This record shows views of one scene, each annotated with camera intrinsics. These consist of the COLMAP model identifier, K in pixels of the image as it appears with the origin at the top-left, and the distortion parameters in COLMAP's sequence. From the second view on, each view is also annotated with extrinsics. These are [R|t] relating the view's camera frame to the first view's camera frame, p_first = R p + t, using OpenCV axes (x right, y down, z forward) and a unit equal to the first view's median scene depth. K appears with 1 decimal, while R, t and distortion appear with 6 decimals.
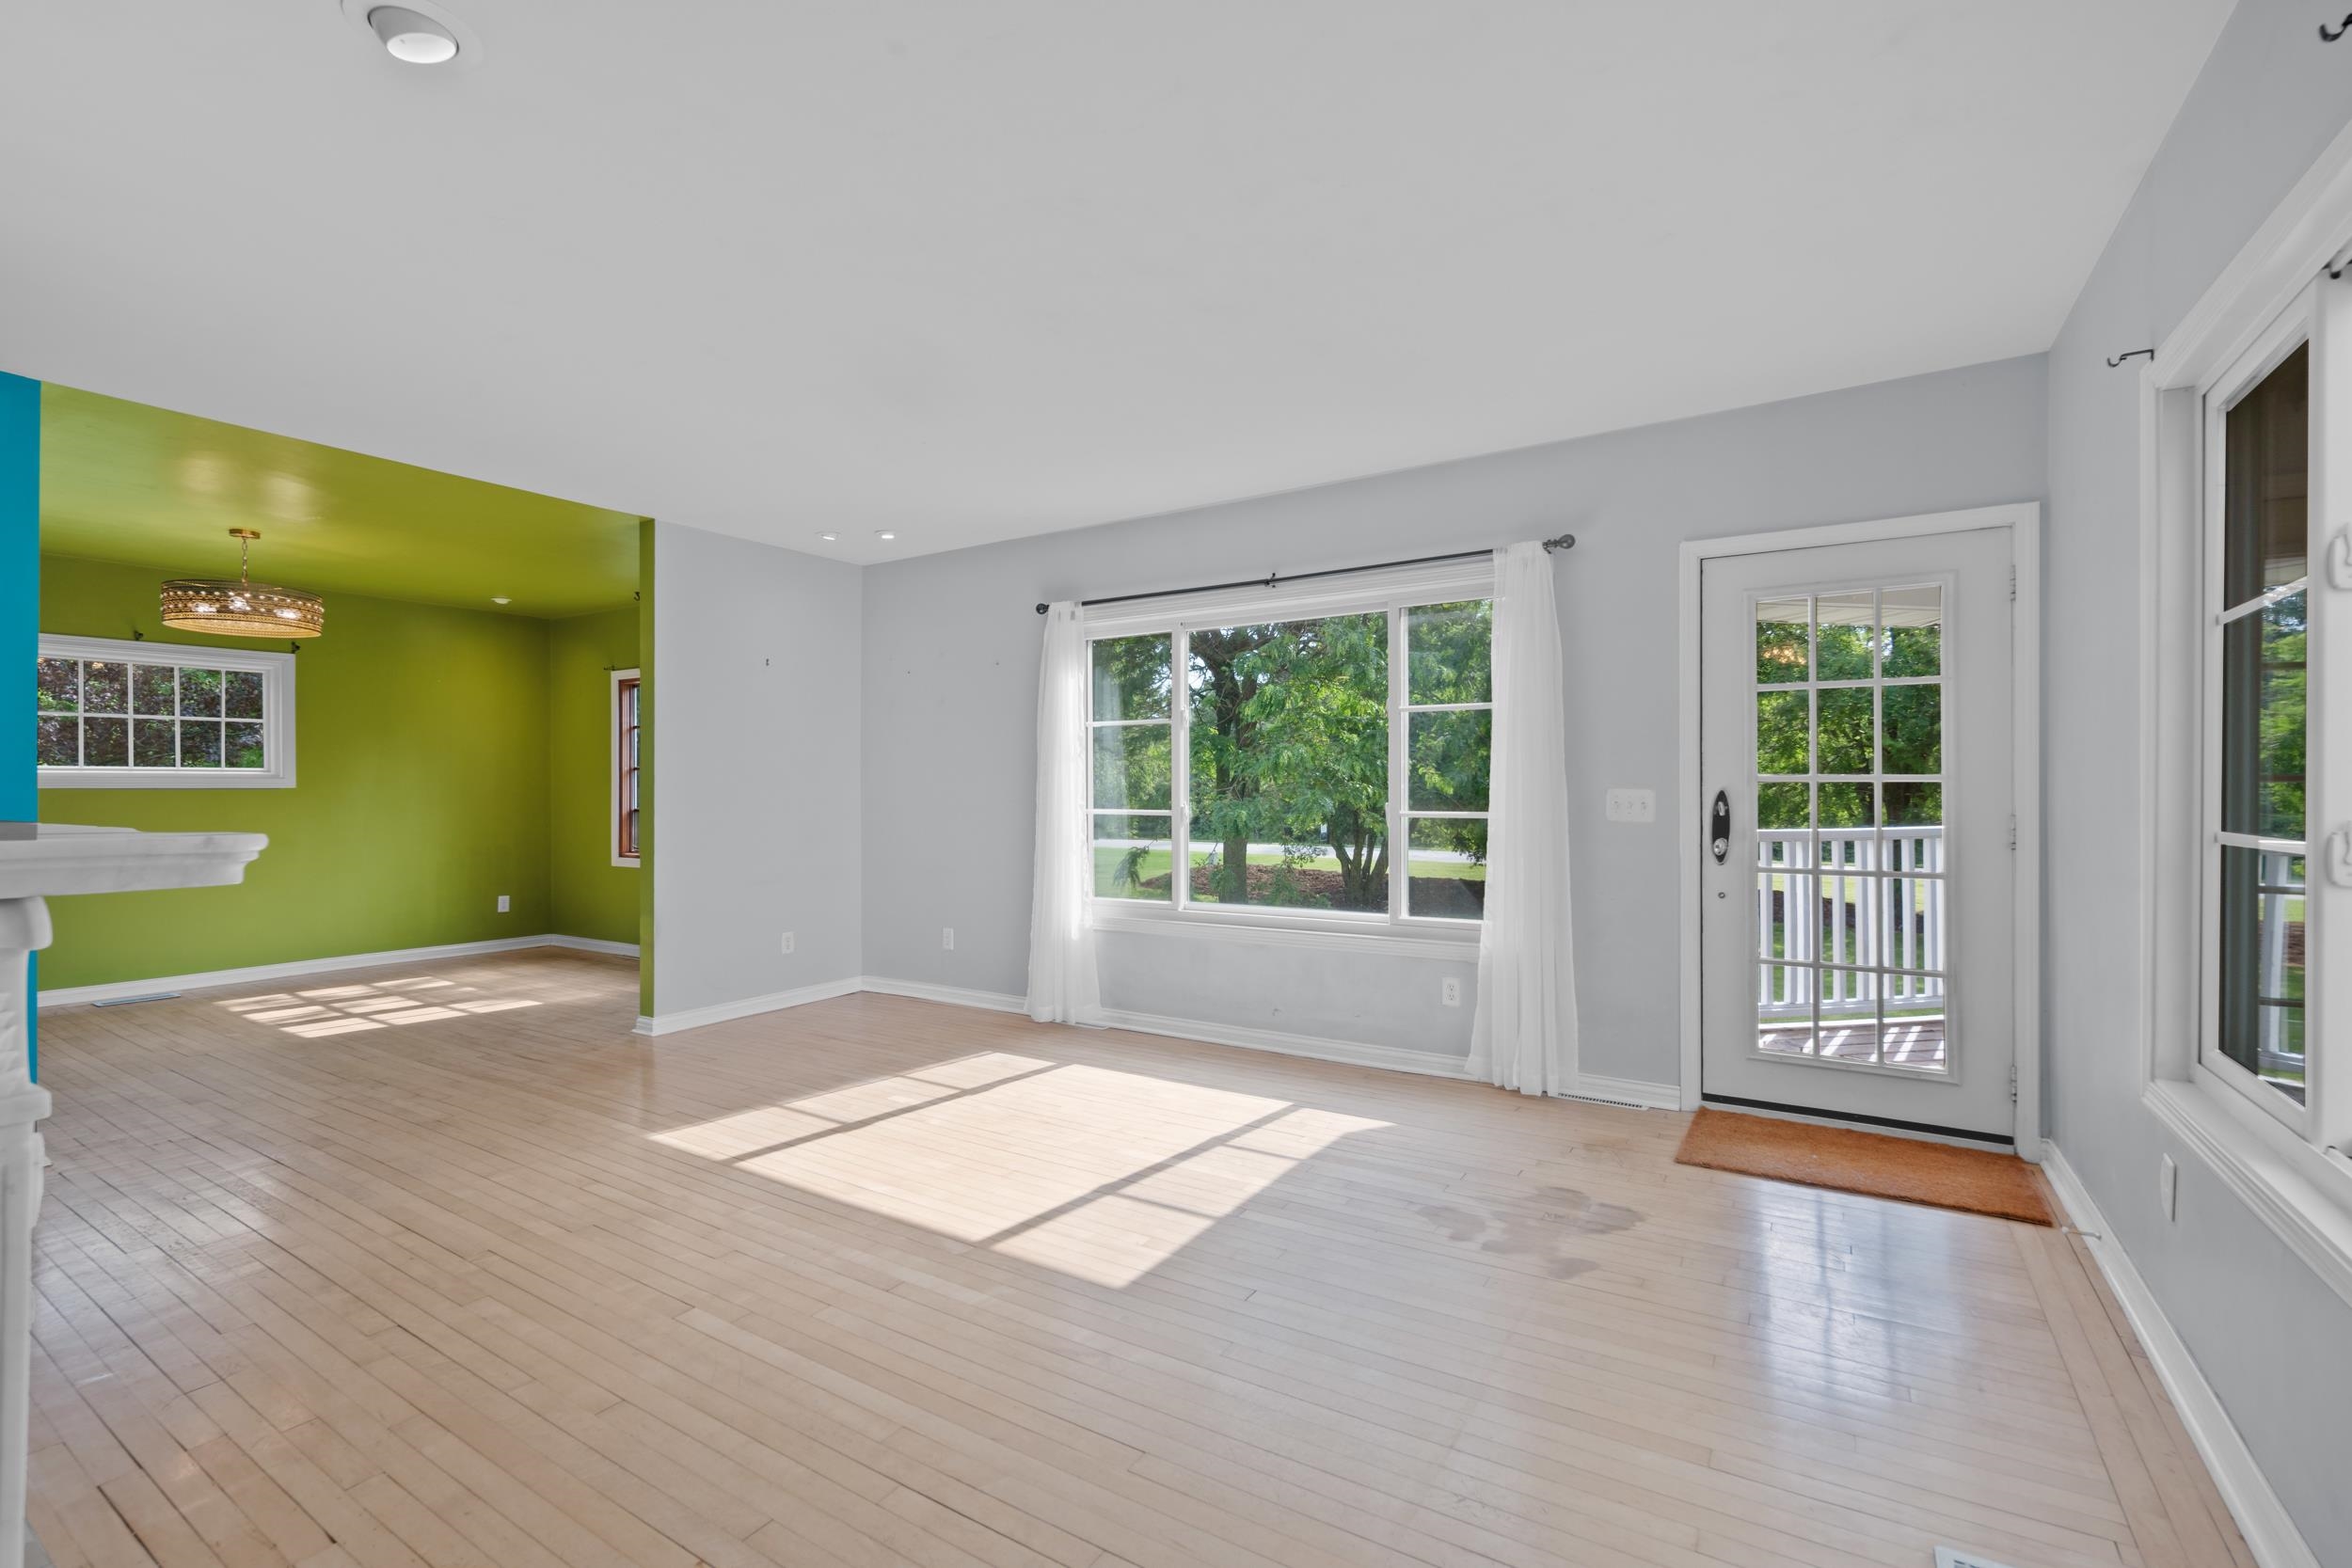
lens RADIAL K [[1031.4, 0, 1172.5], [0, 1031.4, 786.9], [0, 0, 1]] dist [0.000826, -0.000493]
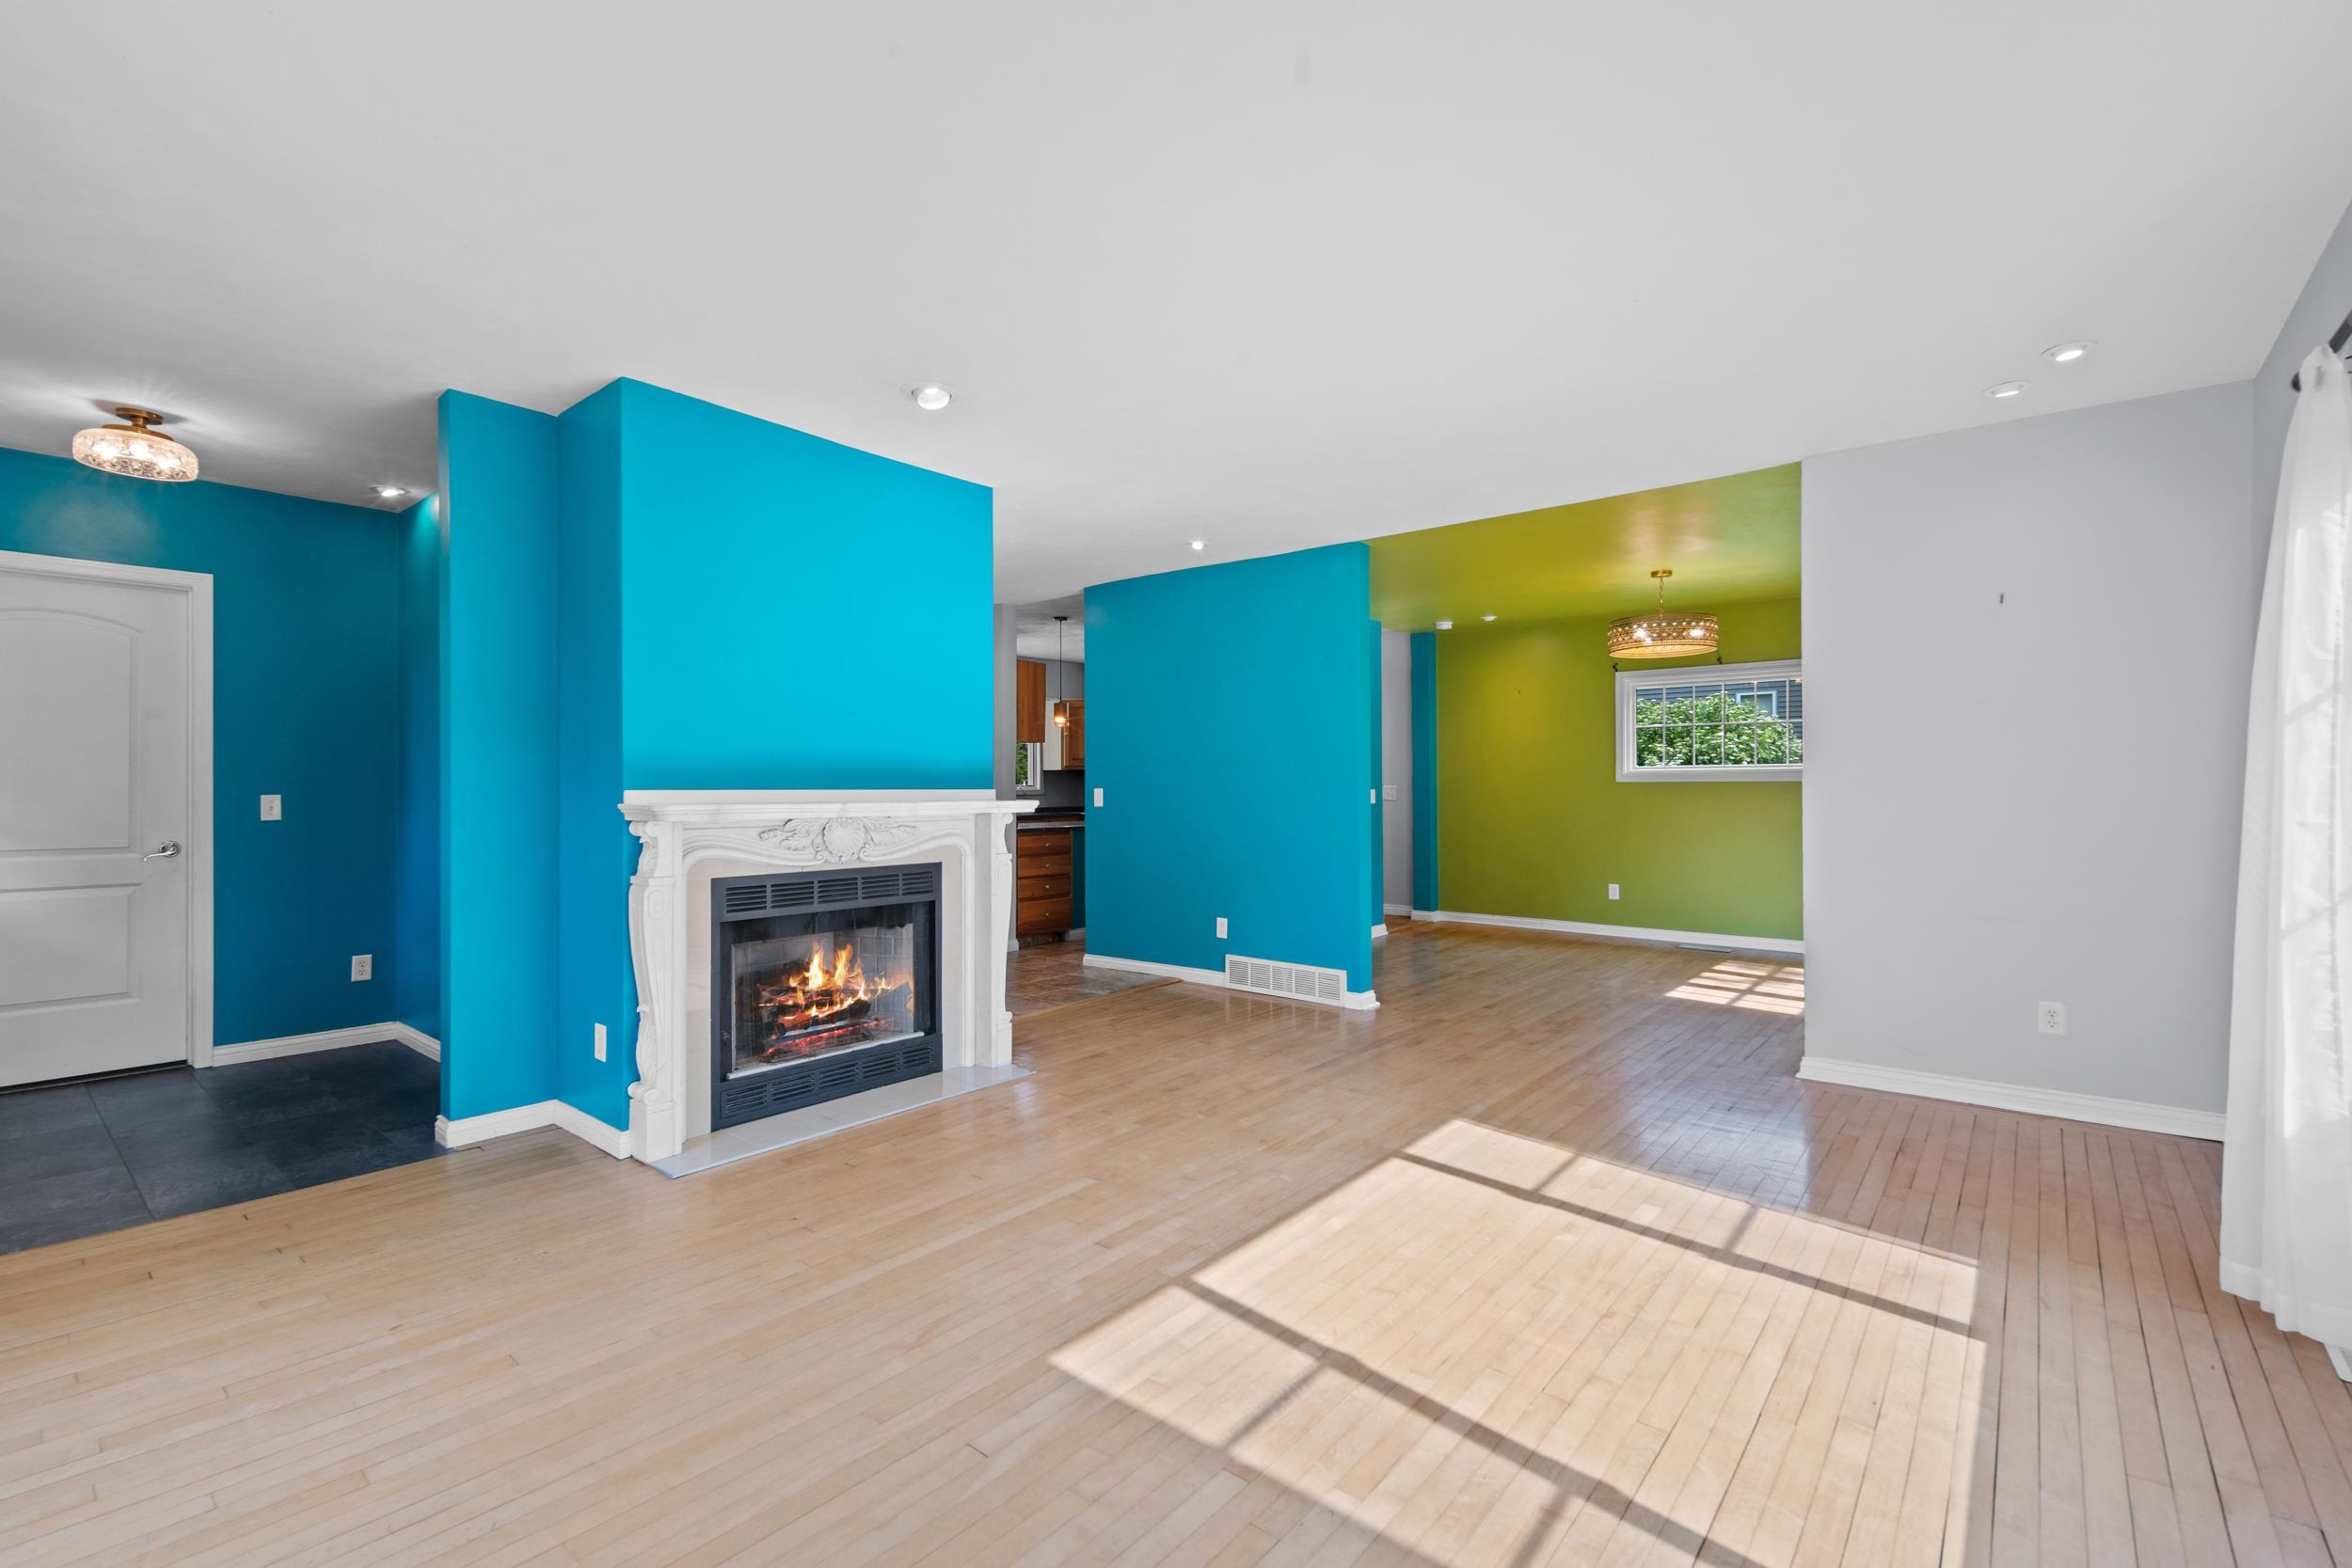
lens RADIAL K [[1031.4, 0, 1171.4], [0, 1031.4, 779.6], [0, 0, 1]] dist [0.000826, -0.000493]
pose [[-0.125532, -0.001518, -0.992088, 0.539571], [0.004134, 0.999989, -0.002053, -0.002546], [0.992081, -0.004359, -0.125525, 0.816027]]
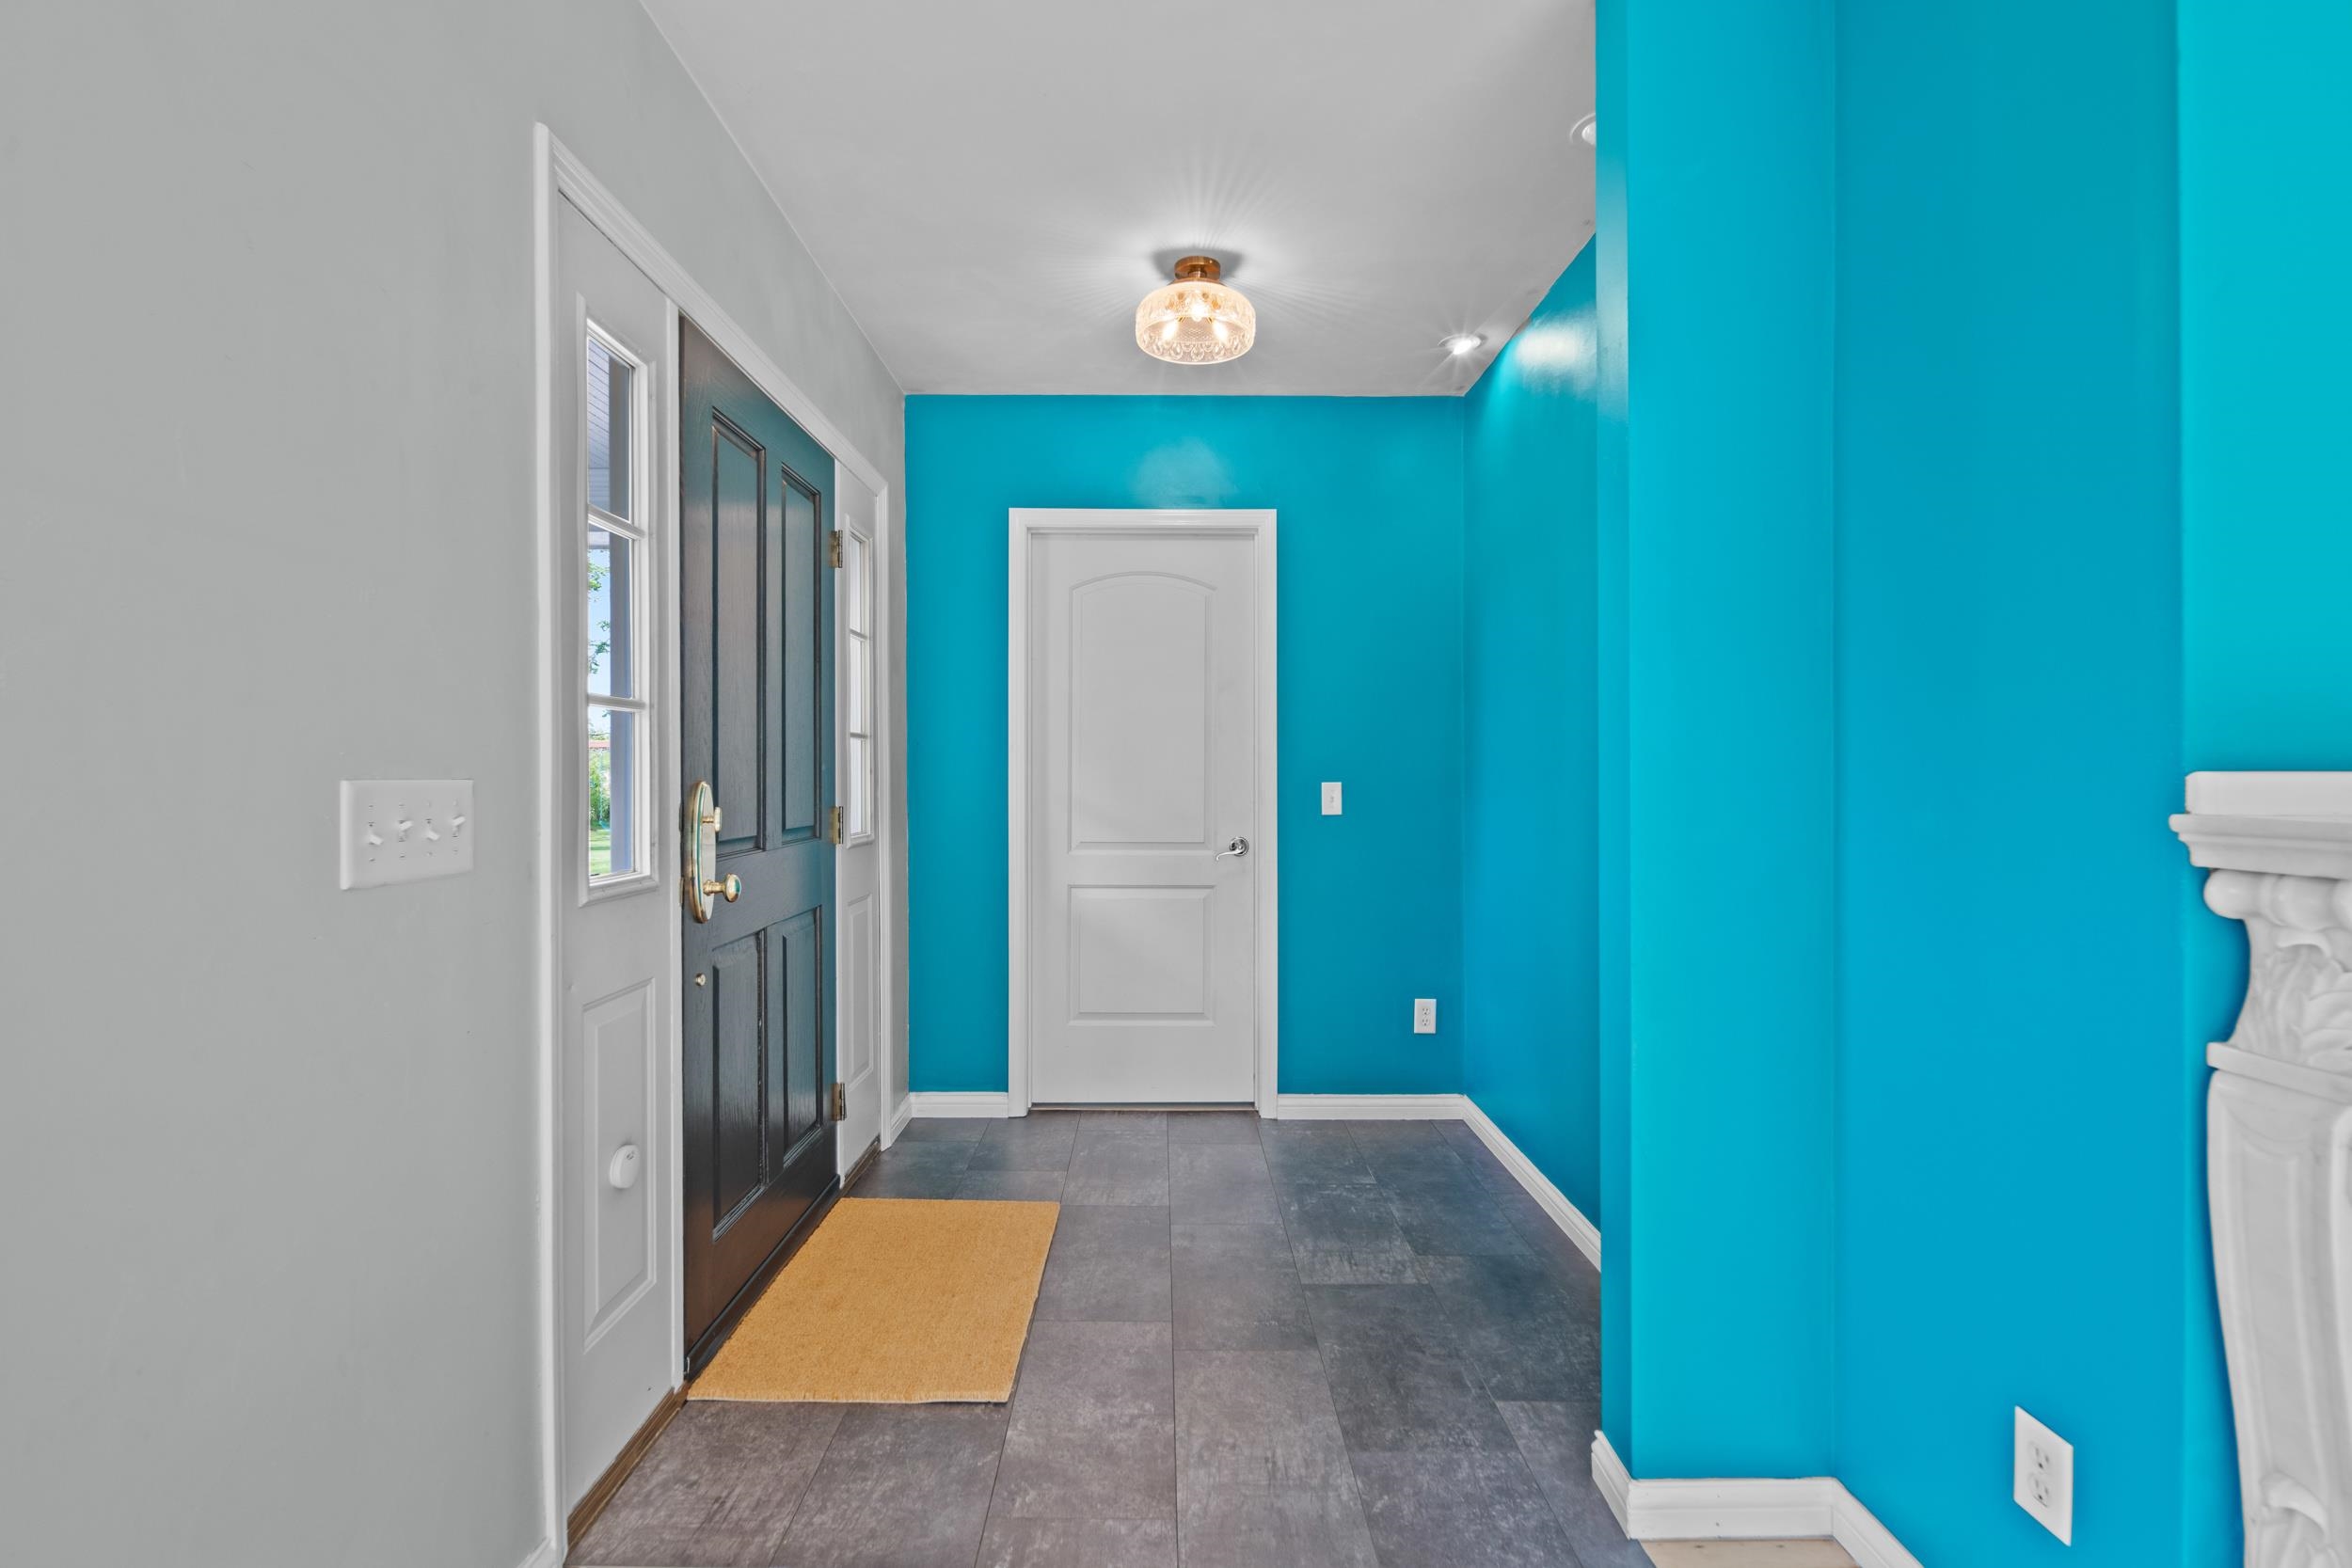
lens RADIAL K [[1031.4, 0, 1170.5], [0, 1031.4, 776.7], [0, 0, 1]] dist [0.000826, -0.000493]
pose [[-0.837224, 0.003217, -0.546851, 0.096383], [0.003607, 0.999993, 0.000362, 0.003083], [0.546848, -0.001669, -0.837230, 0.309177]]
